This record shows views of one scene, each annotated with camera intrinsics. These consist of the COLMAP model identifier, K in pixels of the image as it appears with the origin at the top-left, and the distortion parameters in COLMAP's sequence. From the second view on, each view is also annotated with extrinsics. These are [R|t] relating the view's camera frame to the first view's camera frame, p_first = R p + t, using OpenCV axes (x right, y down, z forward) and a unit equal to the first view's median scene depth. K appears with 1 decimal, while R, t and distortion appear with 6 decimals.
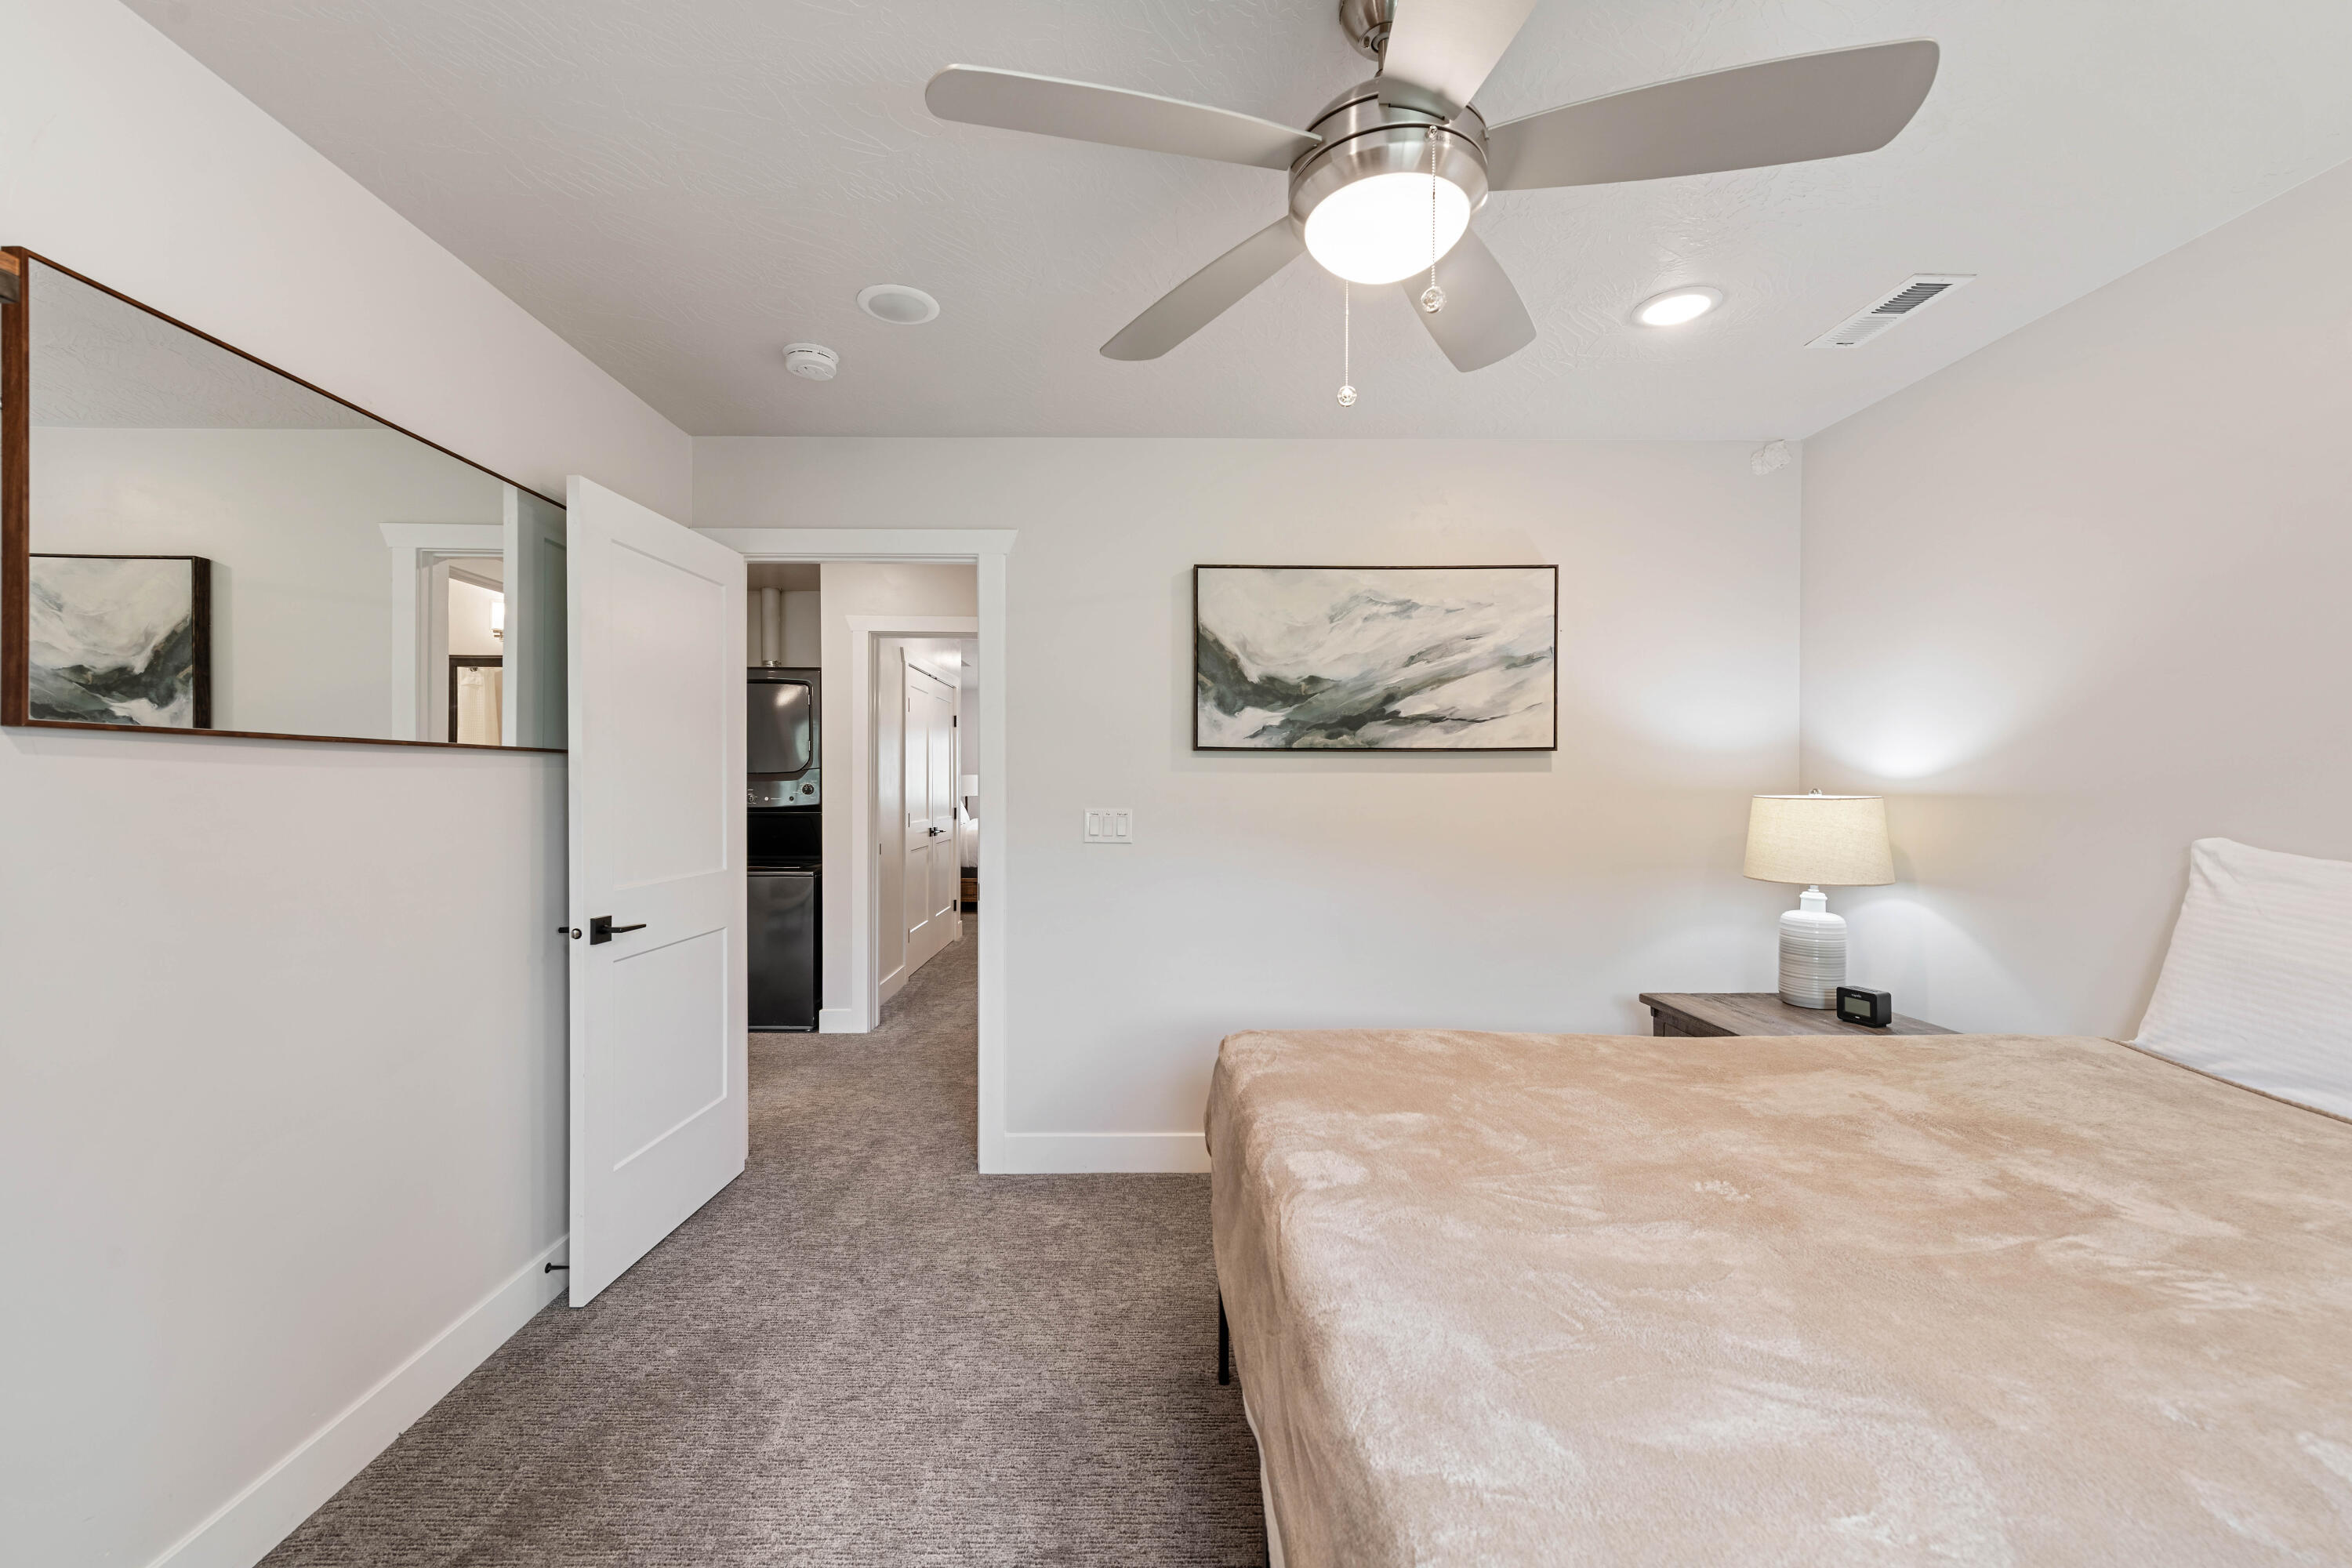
lens RADIAL K [[921.5, 0, 1174.3], [0, 921.5, 783.7], [0, 0, 1]] dist [0.009481, -0.003455]
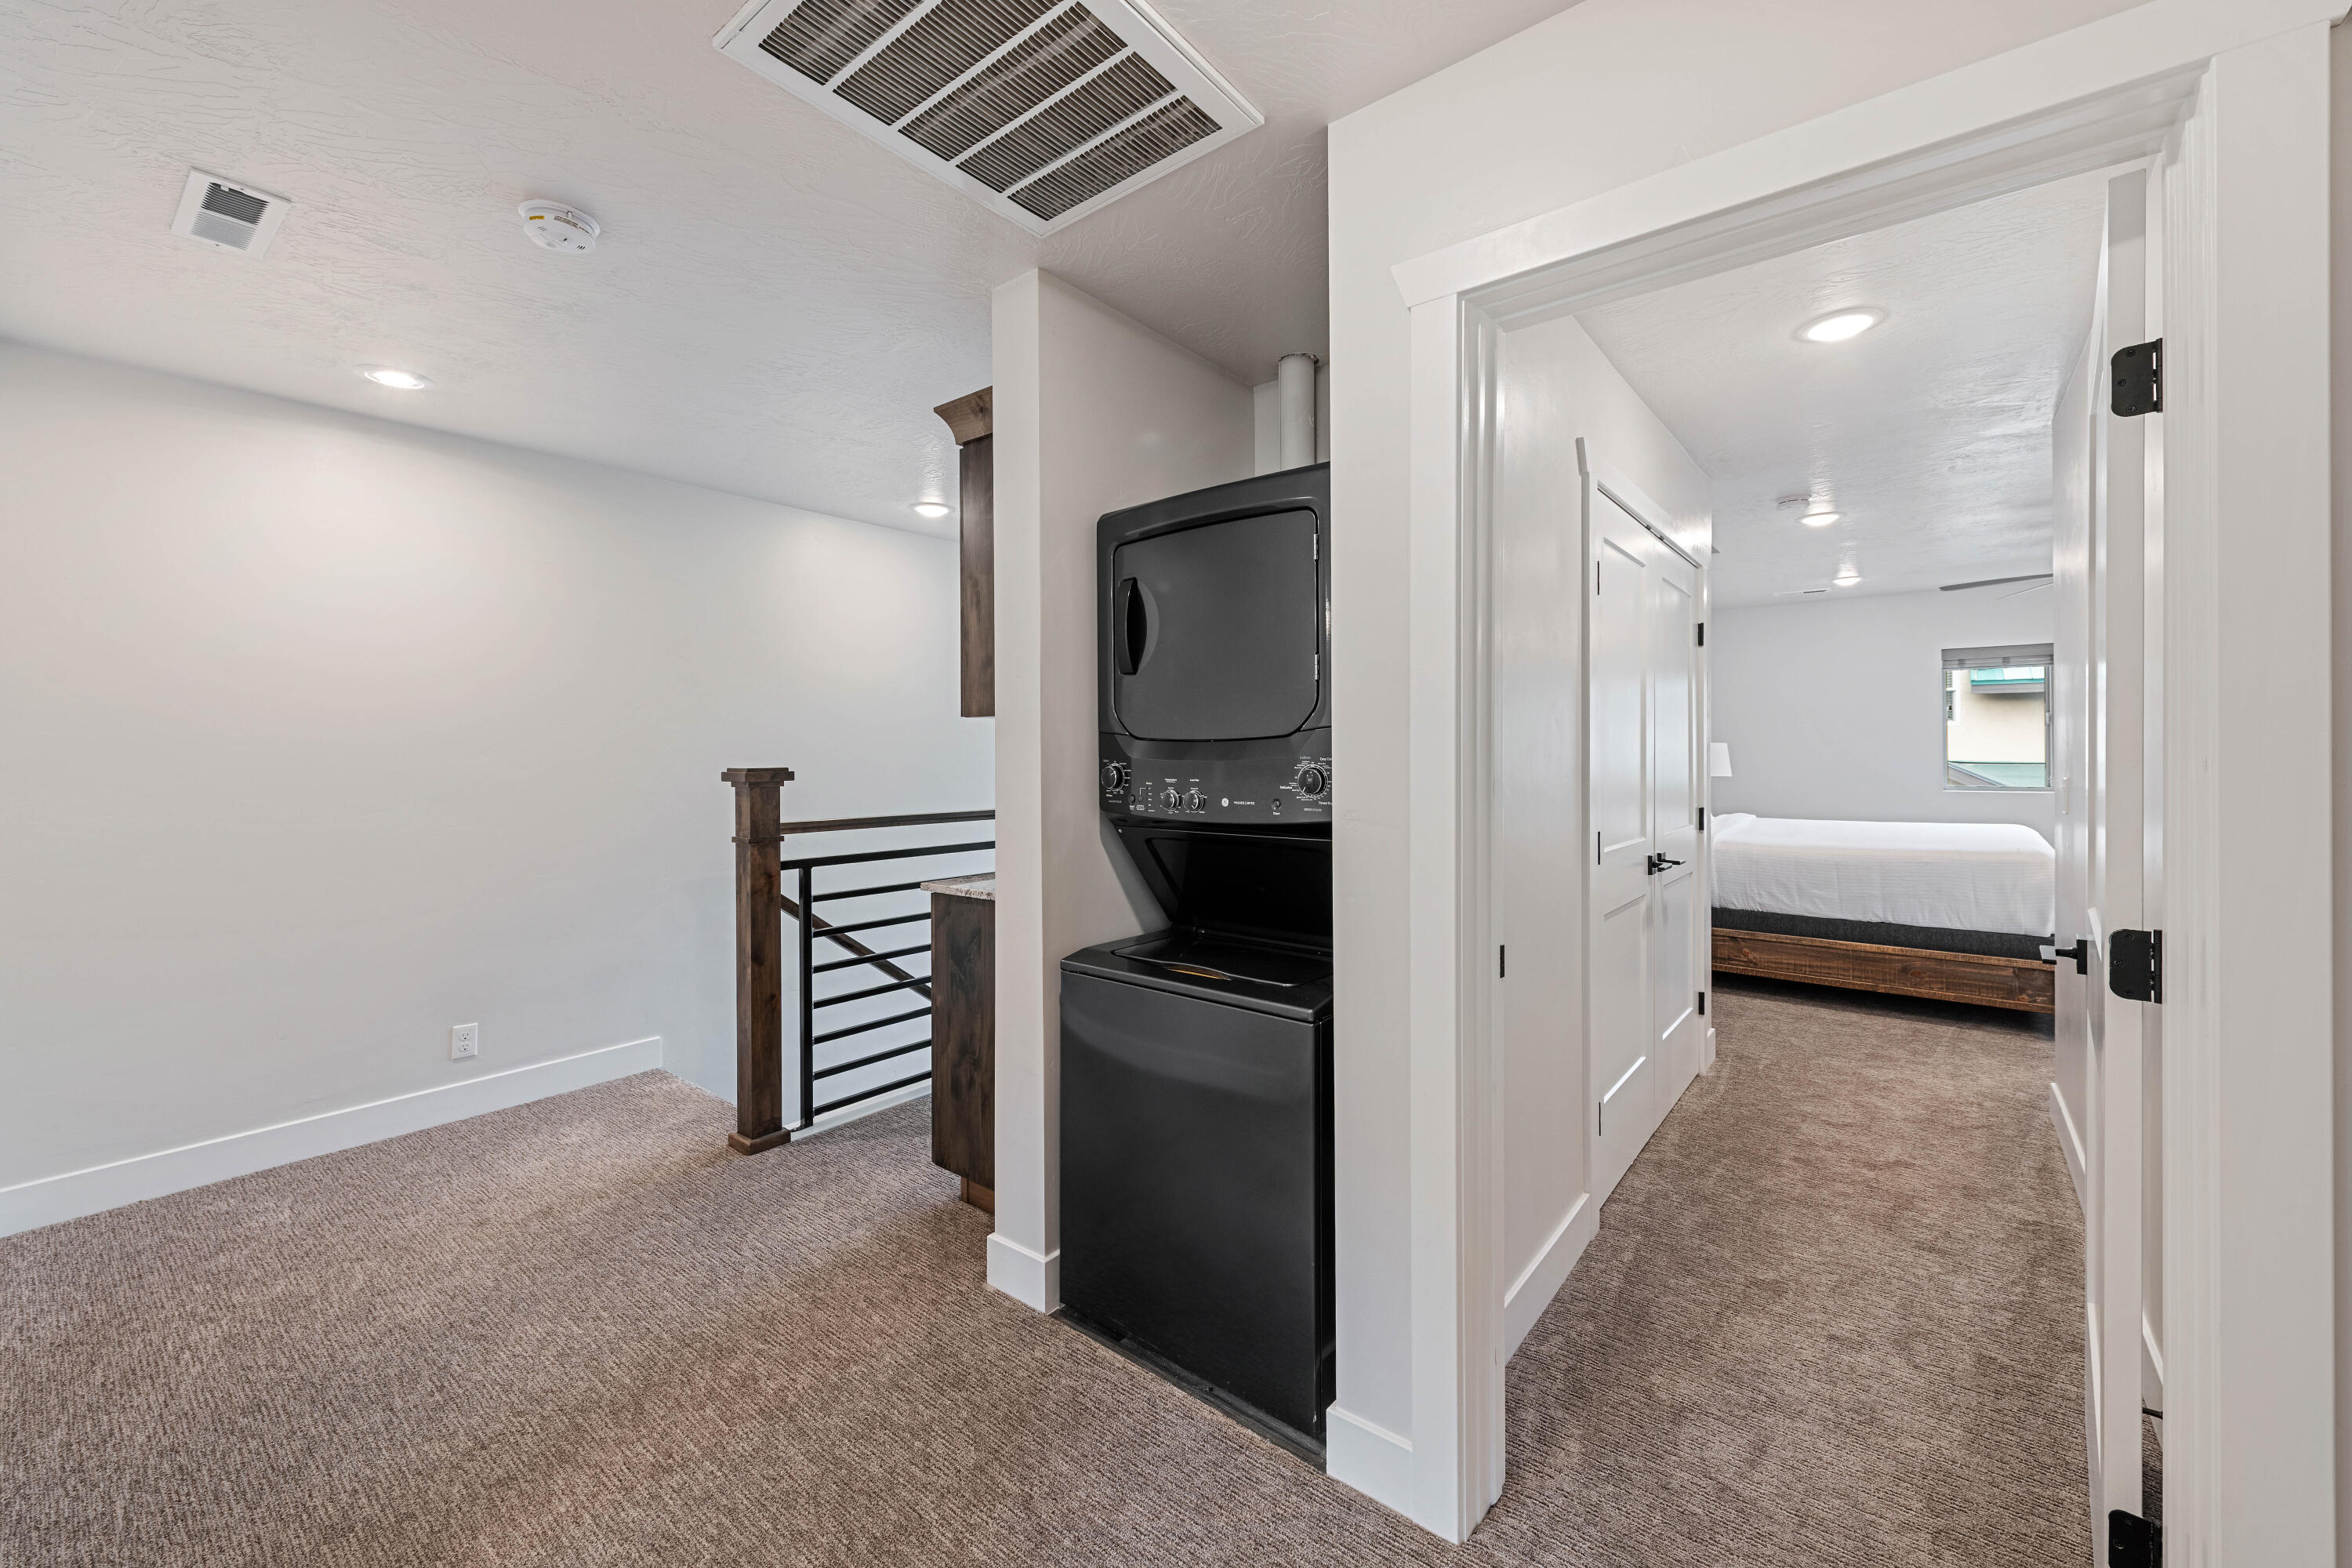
lens RADIAL K [[921.5, 0, 1178.6], [0, 921.5, 767.9], [0, 0, 1]] dist [0.009481, -0.003455]
pose [[0.751964, -0.002413, -0.659199, -0.188671], [0.005393, 0.999982, 0.002492, -0.000284], [0.659182, -0.005430, 0.751964, 0.681547]]
